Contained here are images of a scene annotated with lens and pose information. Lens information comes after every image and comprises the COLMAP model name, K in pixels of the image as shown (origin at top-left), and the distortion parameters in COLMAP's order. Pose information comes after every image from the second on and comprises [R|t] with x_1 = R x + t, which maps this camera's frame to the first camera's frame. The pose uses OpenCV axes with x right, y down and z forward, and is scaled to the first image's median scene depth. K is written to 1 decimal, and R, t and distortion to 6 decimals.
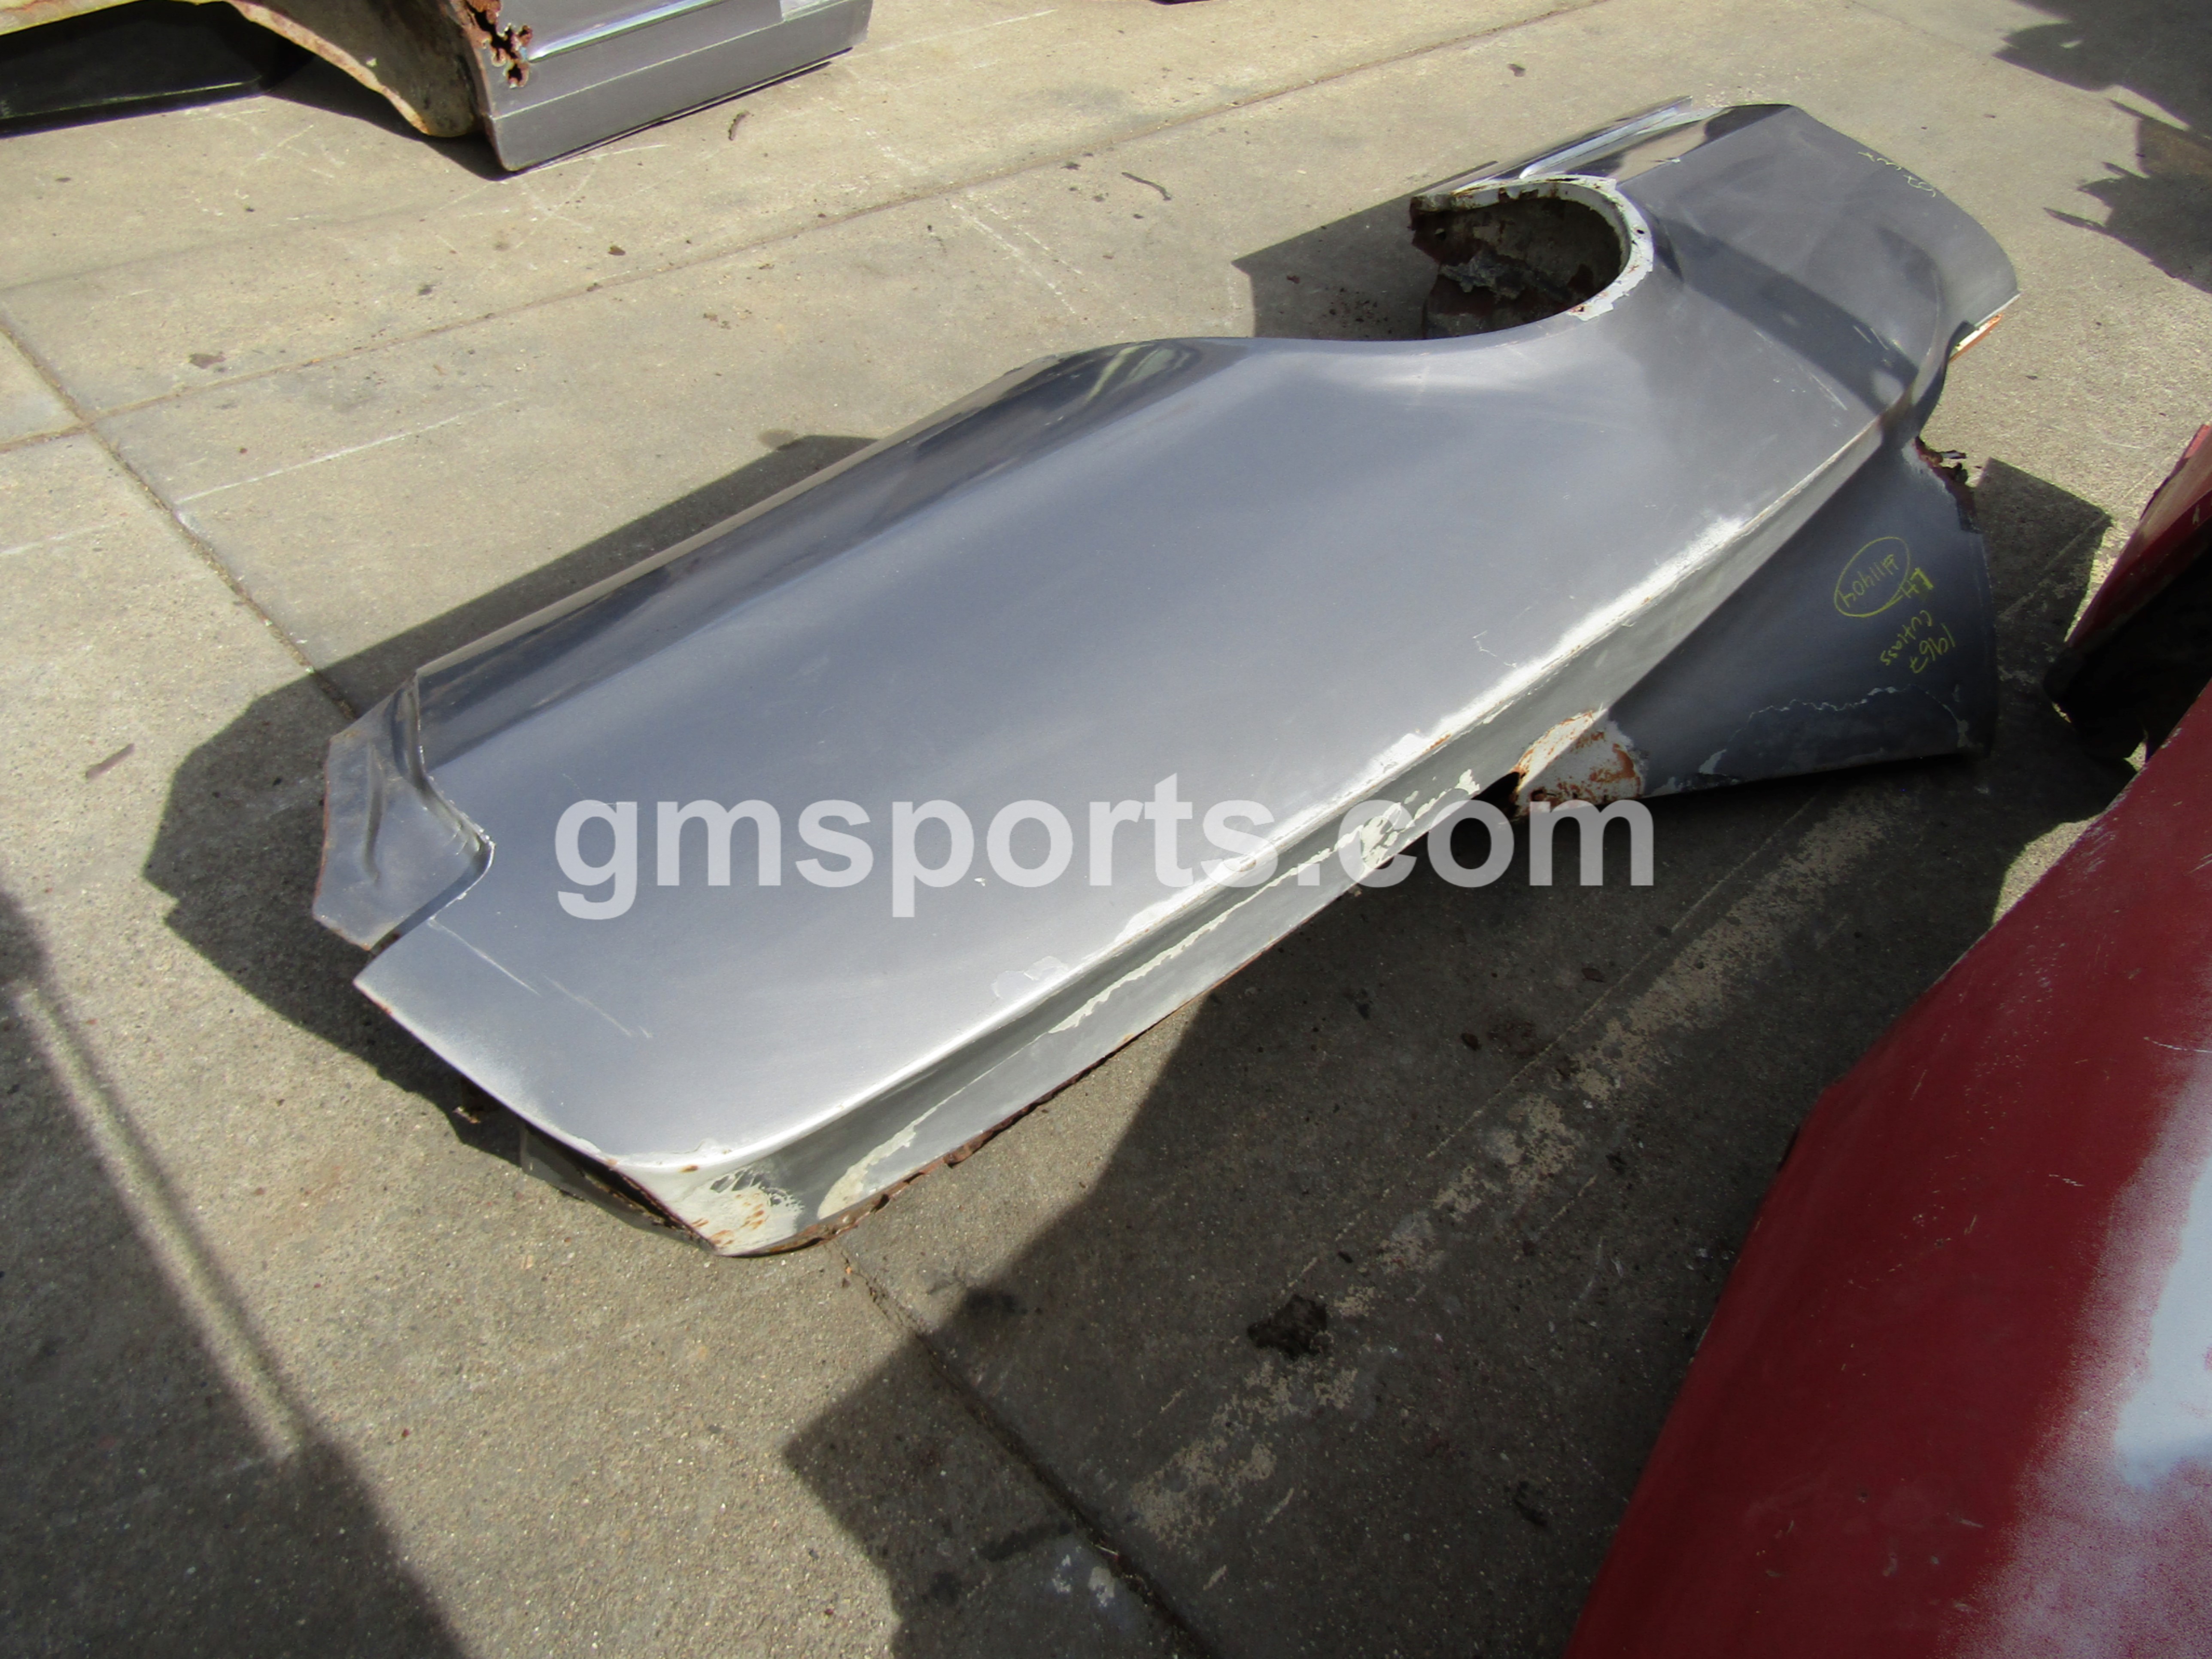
lens RADIAL K [[1568.5, 0, 1078.6], [0, 1568.5, 835.7], [0, 0, 1]] dist [-0.007399, -0.000016]
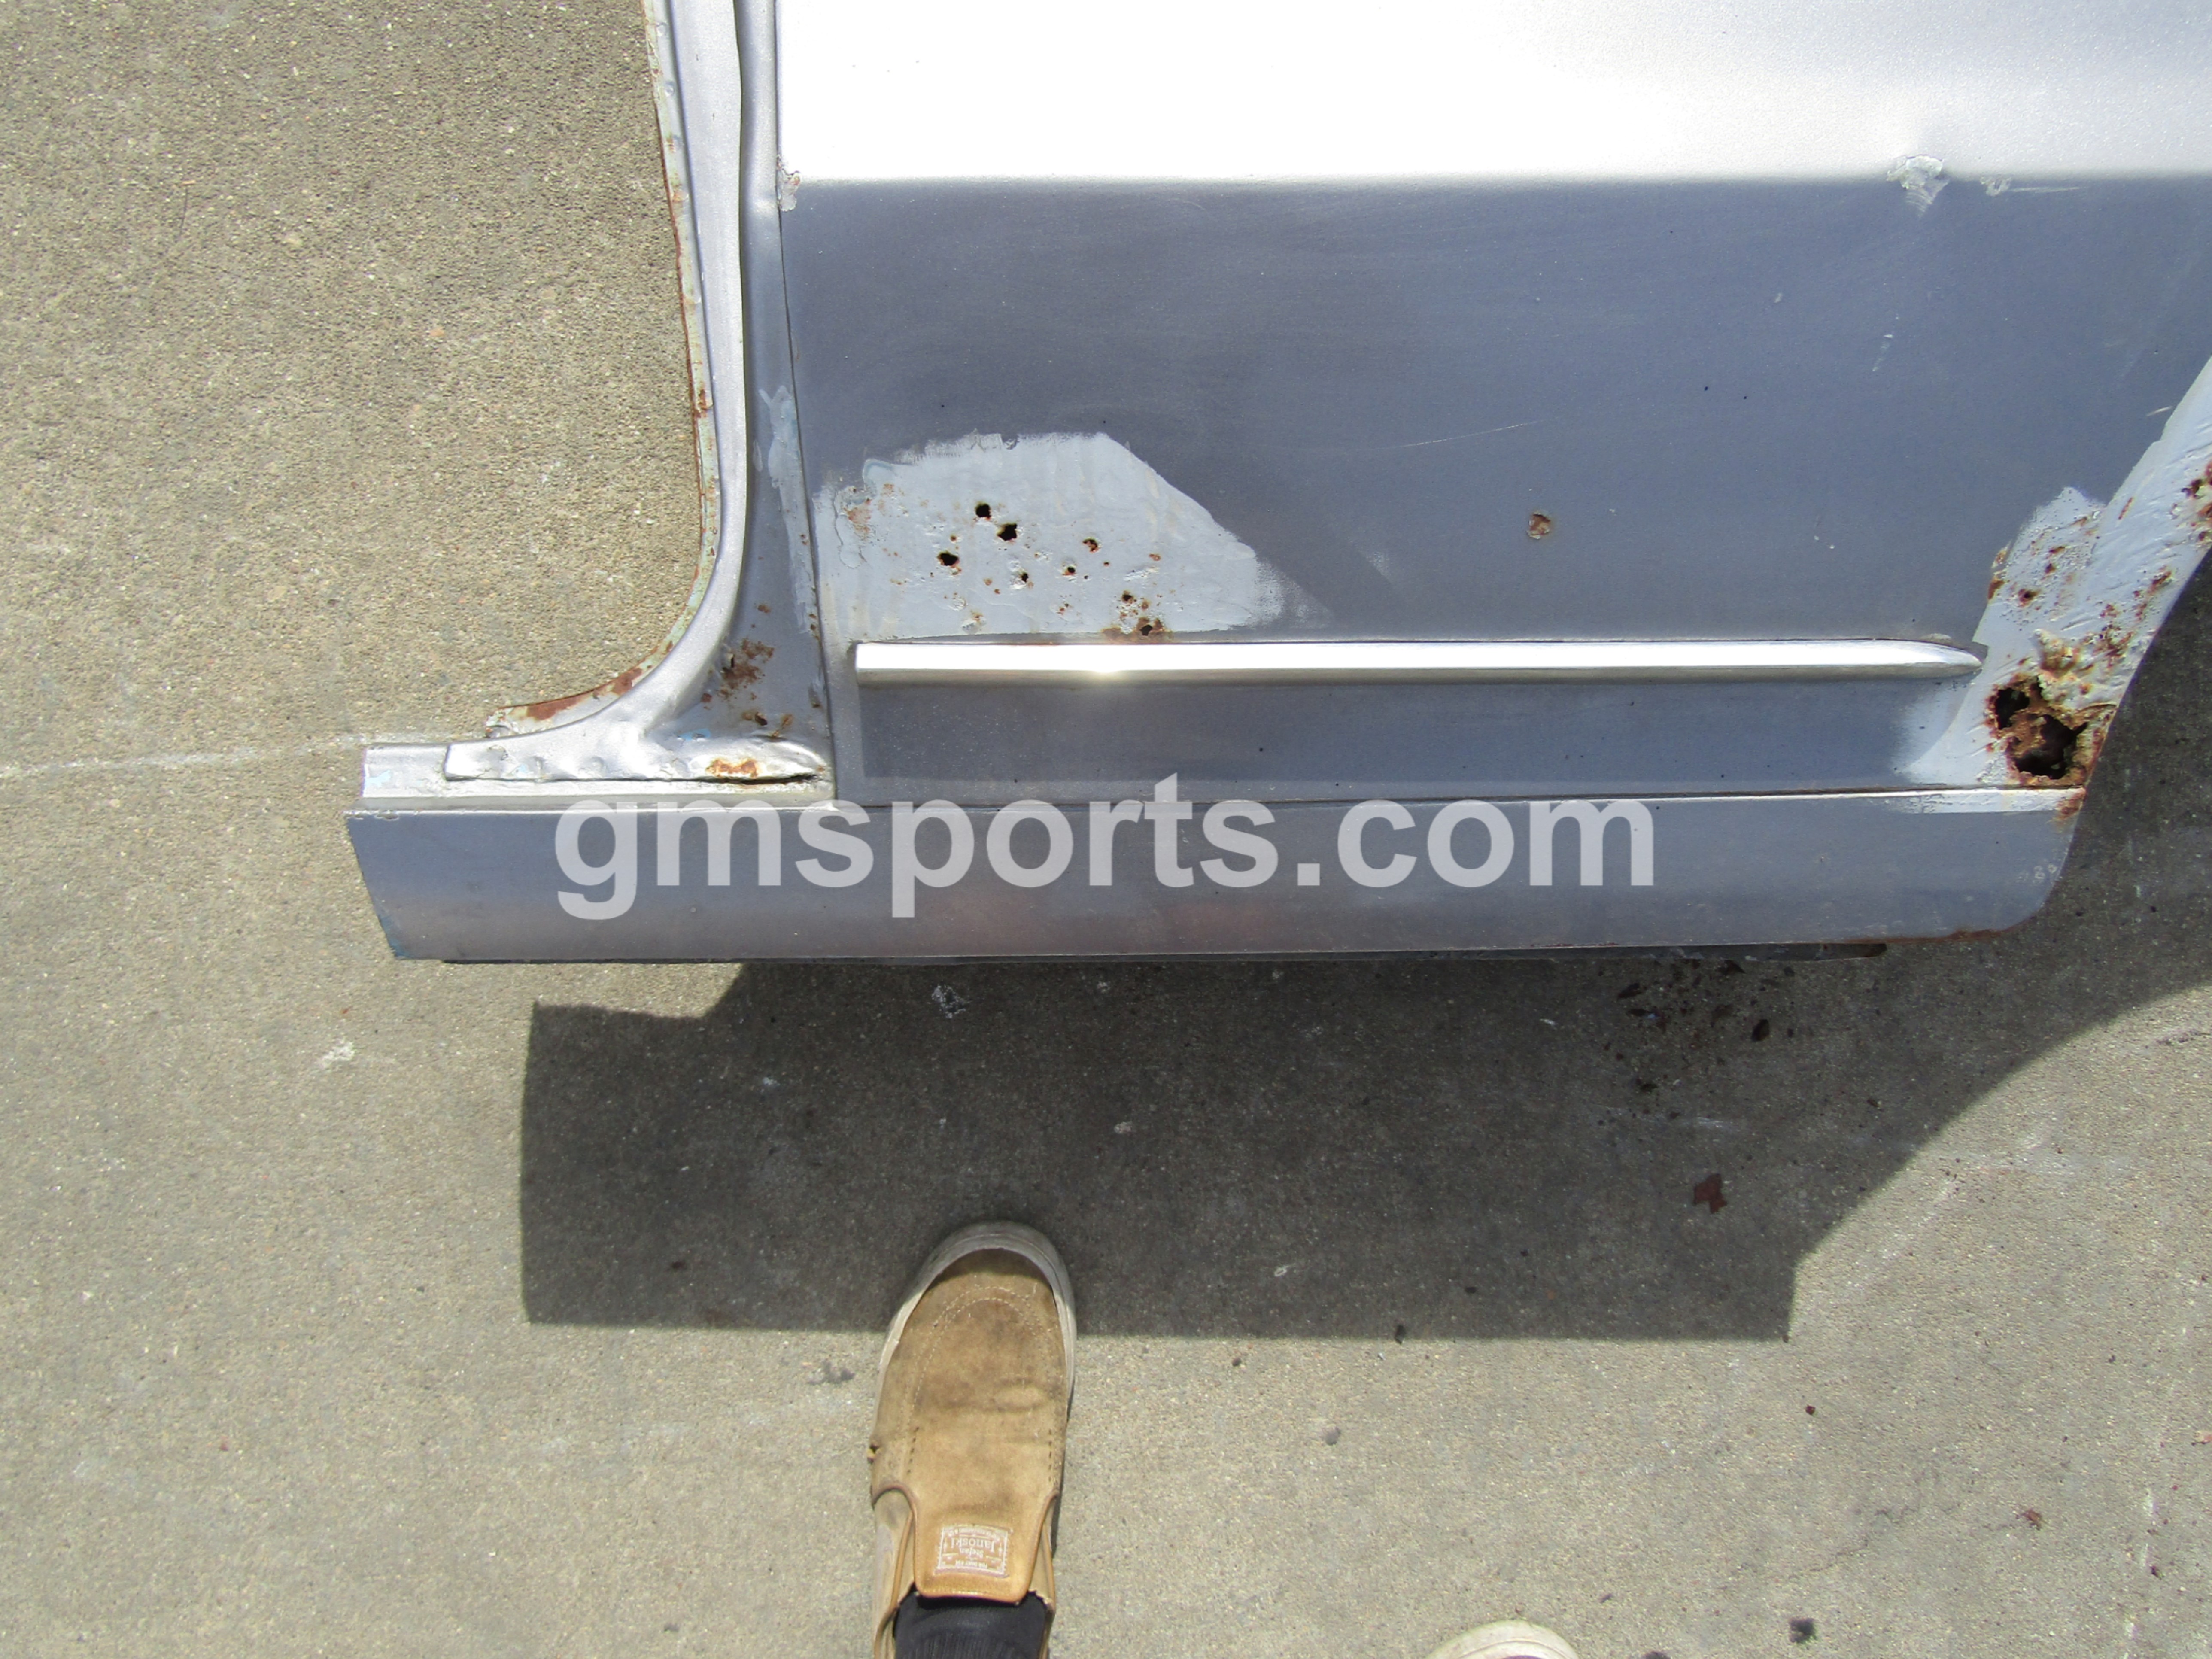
lens RADIAL K [[1568.5, 0, 1104.3], [0, 1568.5, 838.0], [0, 0, 1]] dist [-0.007399, -0.000016]
pose [[-0.675828, -0.708169, -0.204336, 0.604928], [0.429358, -0.603594, 0.671808, -0.997349], [-0.599090, 0.366293, 0.711983, 1.242927]]
